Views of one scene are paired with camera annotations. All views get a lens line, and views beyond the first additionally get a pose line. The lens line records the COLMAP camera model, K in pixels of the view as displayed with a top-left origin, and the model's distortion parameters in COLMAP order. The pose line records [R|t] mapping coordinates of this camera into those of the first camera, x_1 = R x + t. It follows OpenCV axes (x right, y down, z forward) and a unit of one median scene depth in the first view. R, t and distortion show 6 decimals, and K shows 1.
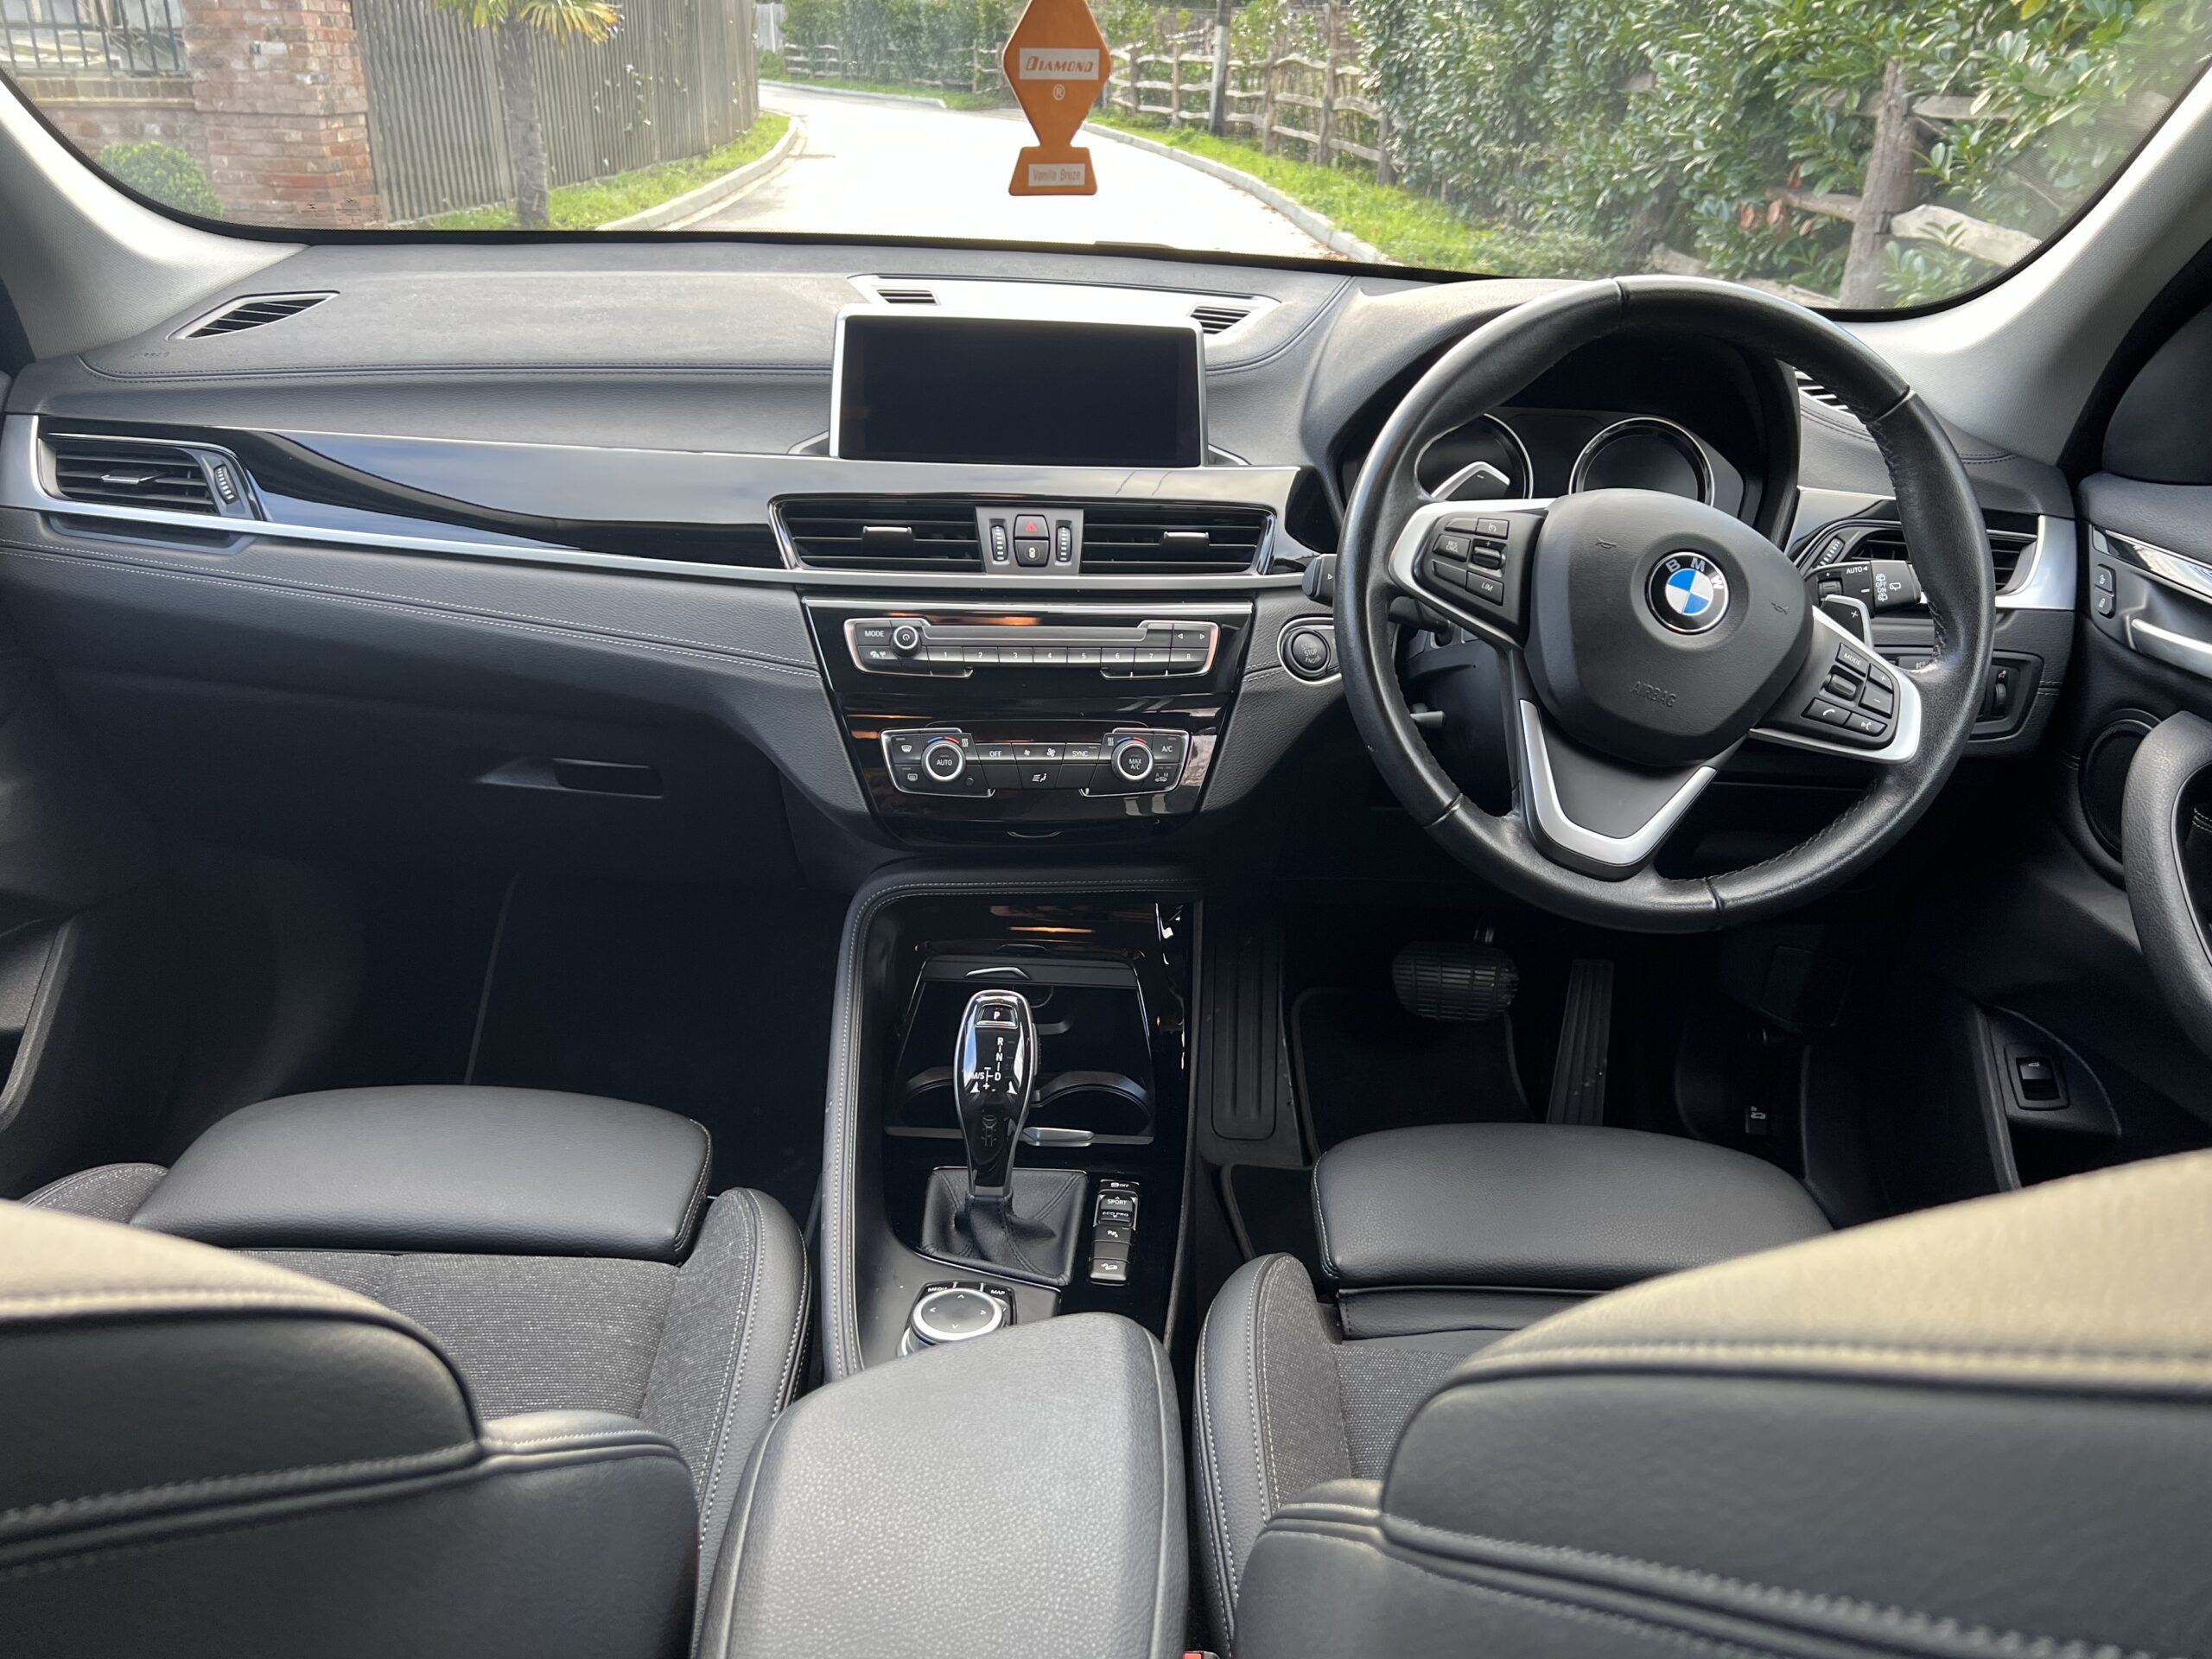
lens RADIAL K [[1652.2, 0, 1116.2], [0, 1652.2, 864.2], [0, 0, 1]] dist [0.045567, -0.065791]
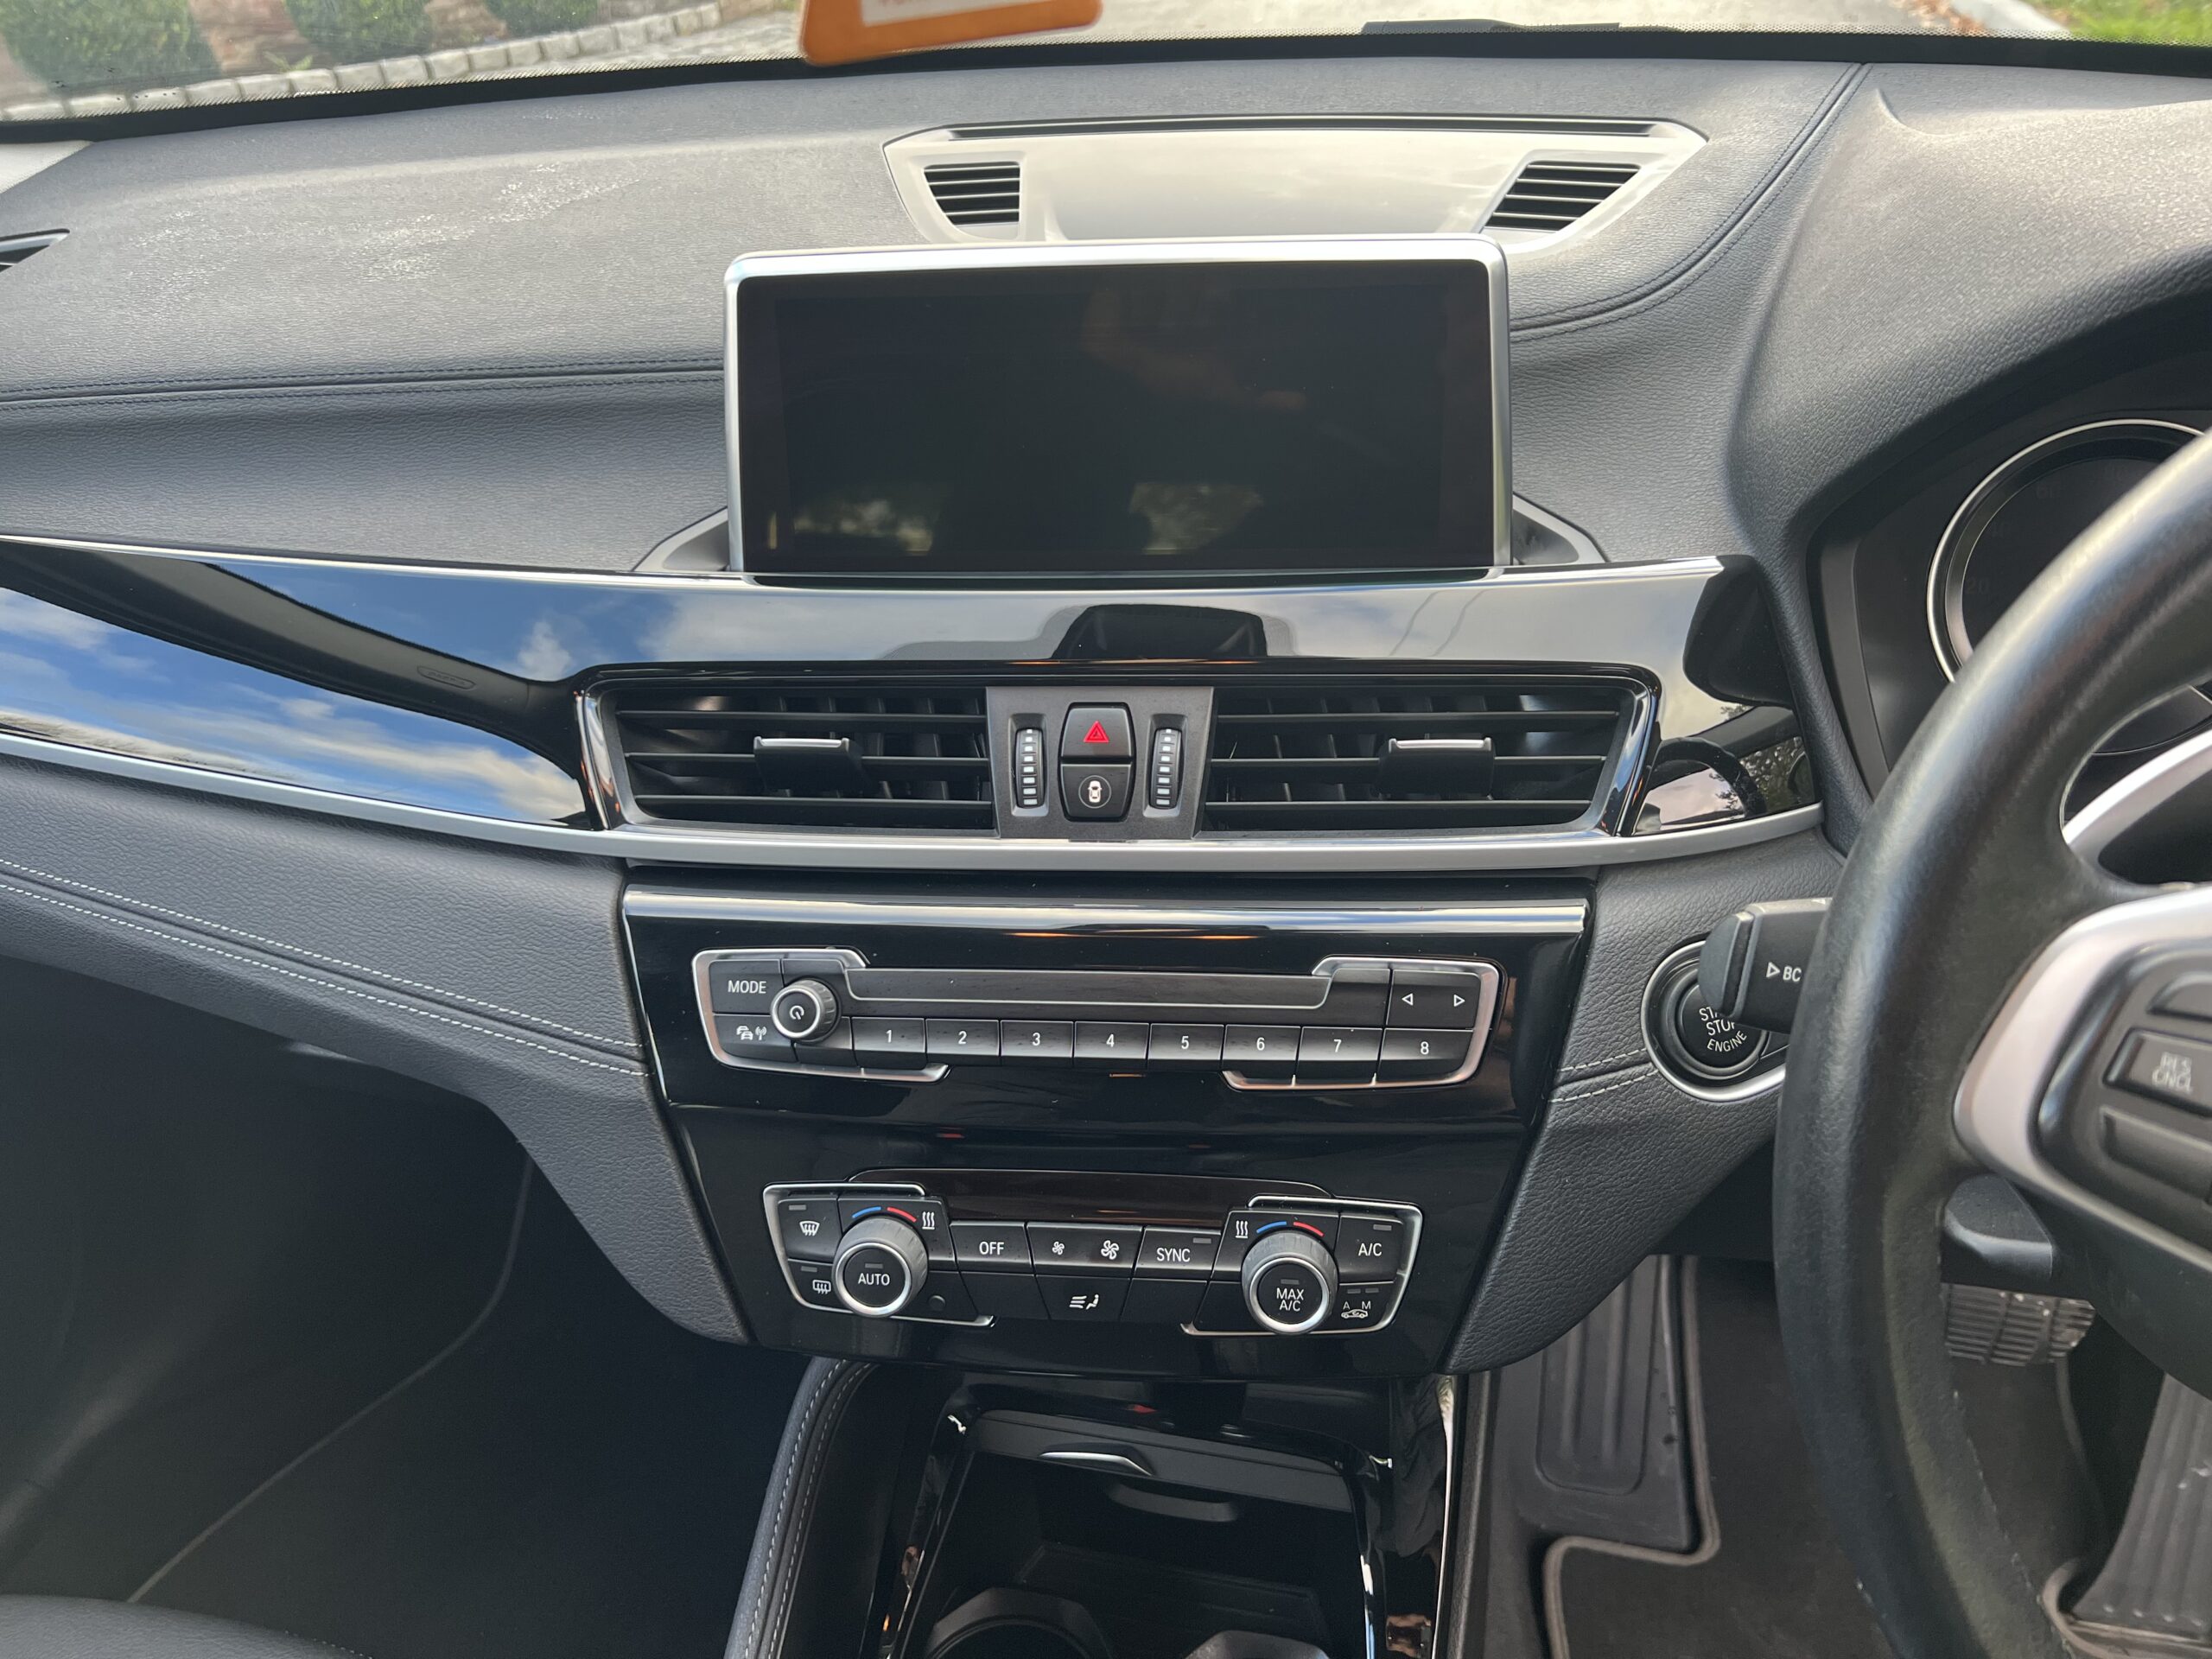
lens RADIAL K [[1662.1, 0, 1114.1], [0, 1662.1, 828.0], [0, 0, 1]] dist [0.060250, -0.081616]
pose [[0.969801, 0.037545, -0.240992, 0.068325], [-0.008401, 0.992637, 0.120839, -0.235902], [0.243754, -0.115165, 0.962975, 0.550621]]
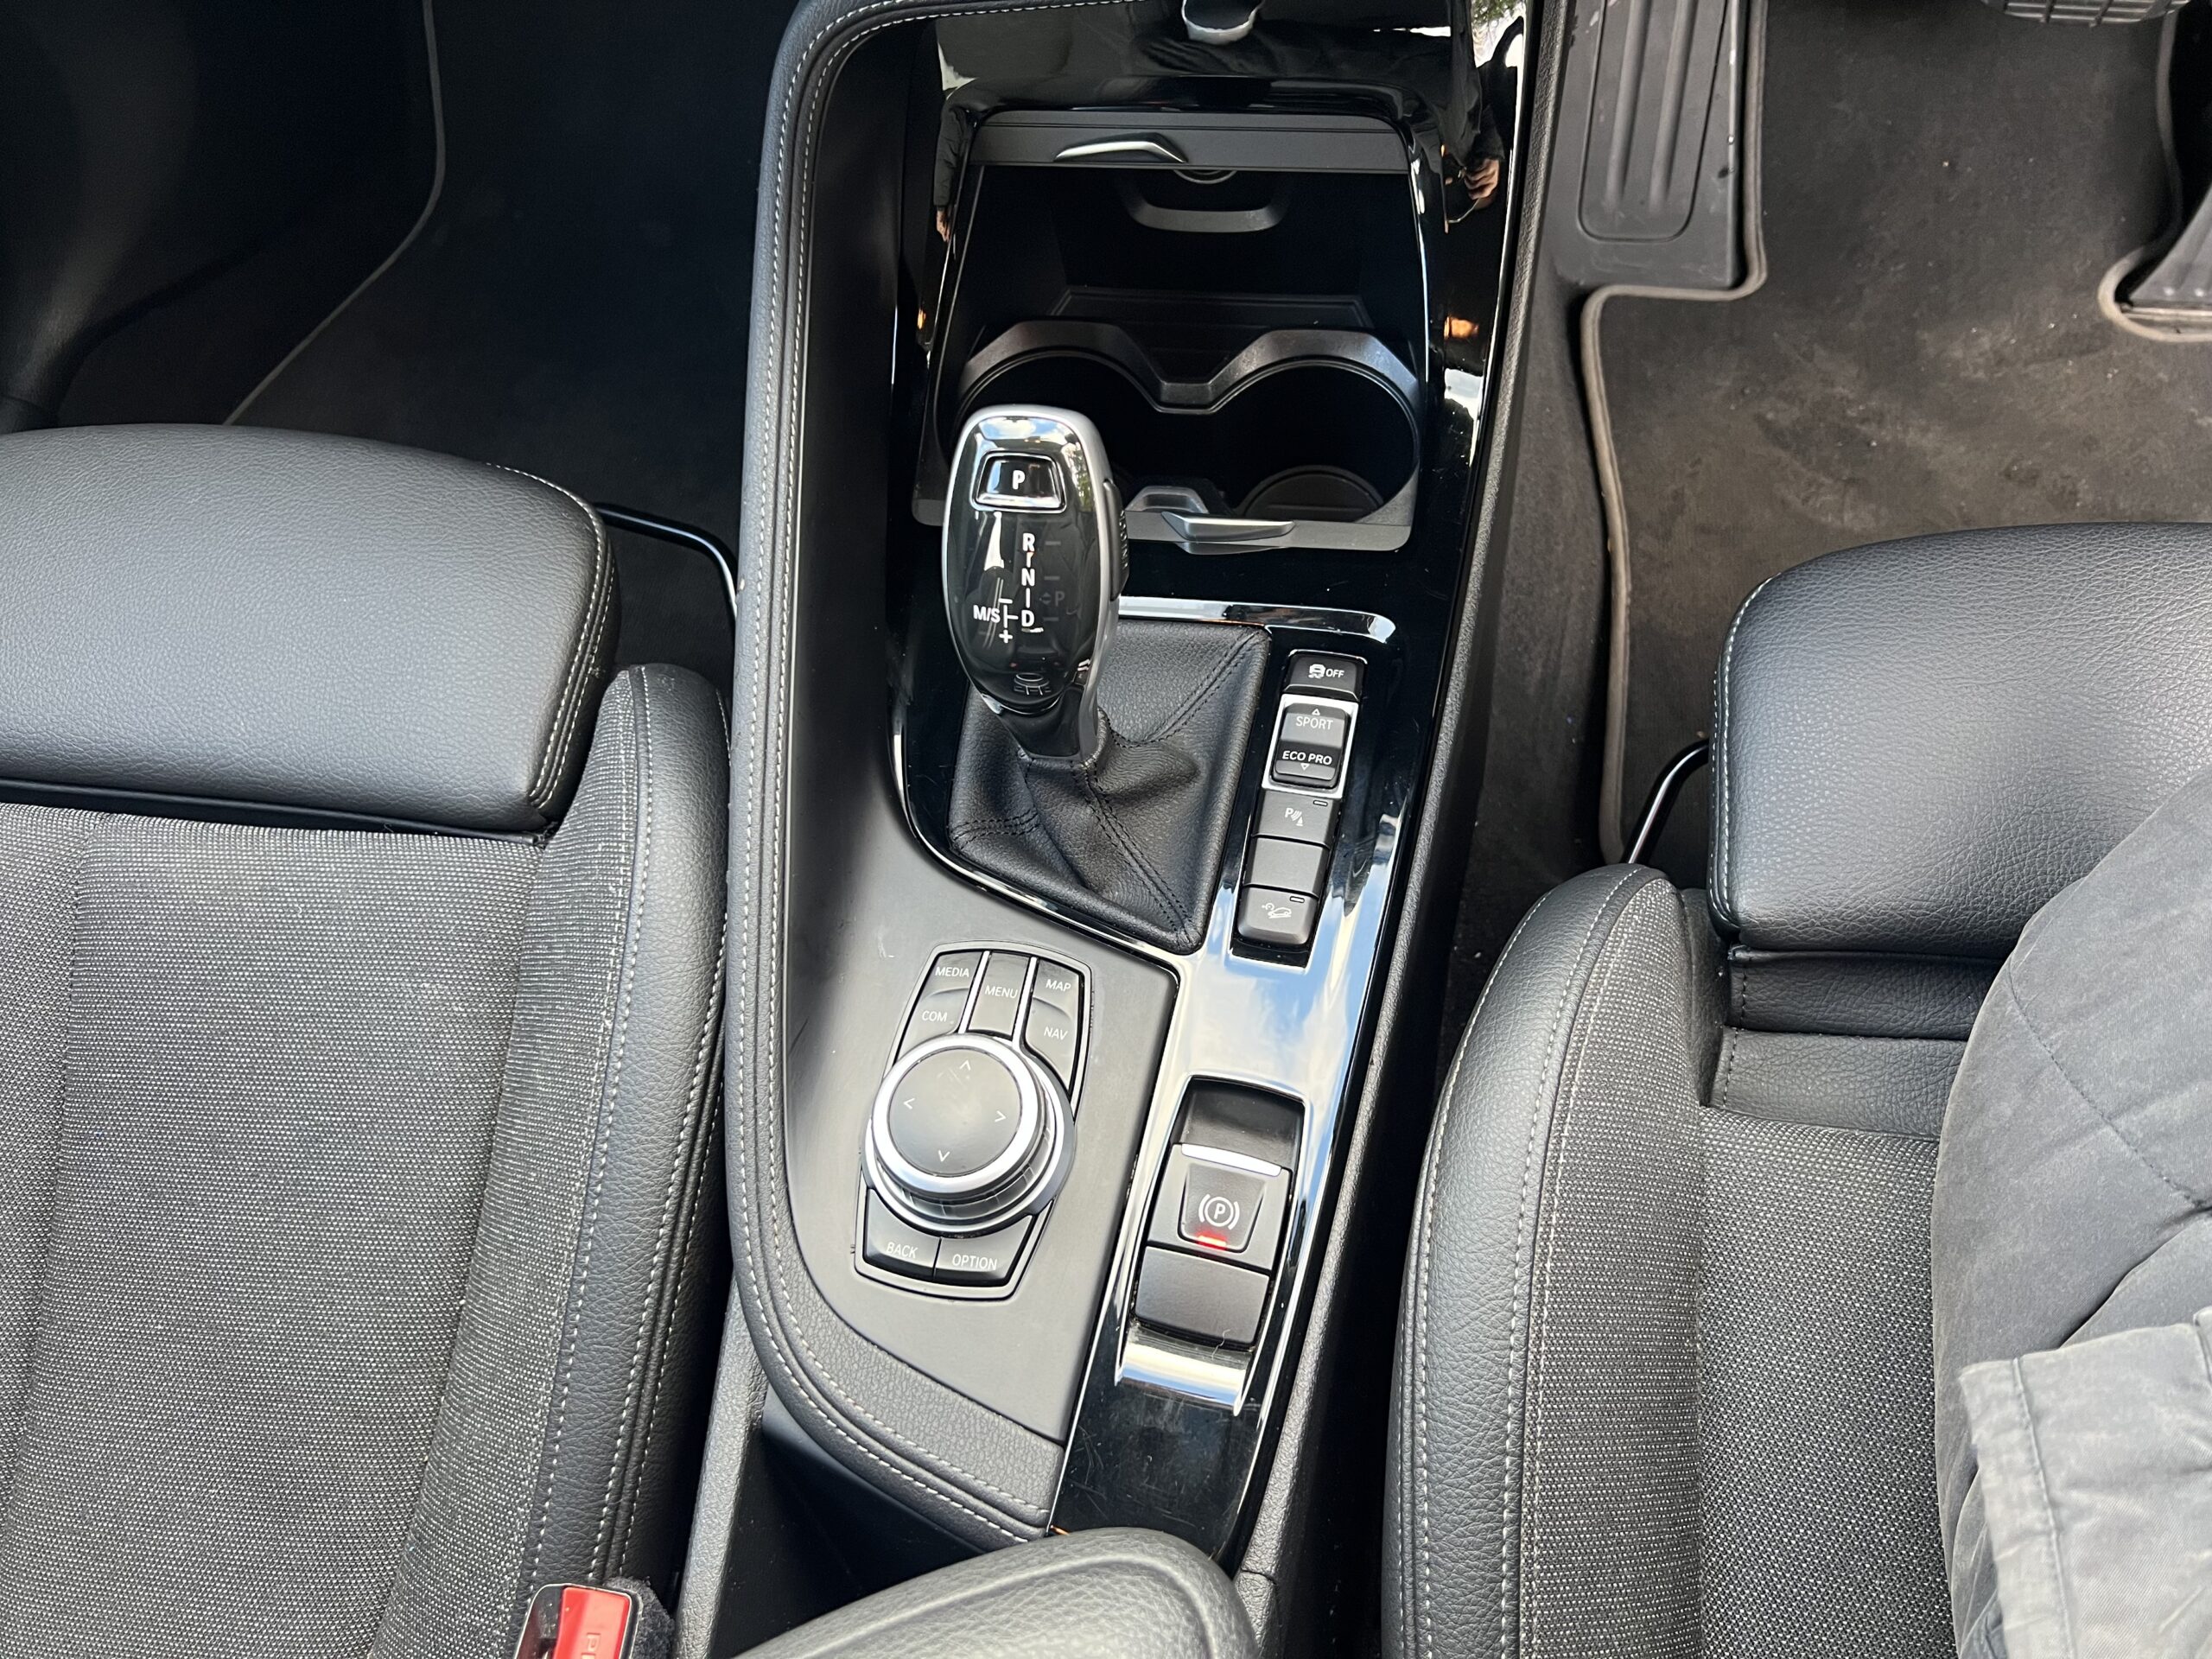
lens RADIAL K [[1659.3, 0, 1112.2], [0, 1659.3, 817.8], [0, 0, 1]] dist [0.057253, -0.070048]
pose [[0.976628, 0.066611, -0.204352, 0.045906], [0.082567, 0.761545, 0.642831, -0.115239], [0.198443, -0.644680, 0.738247, 0.569644]]
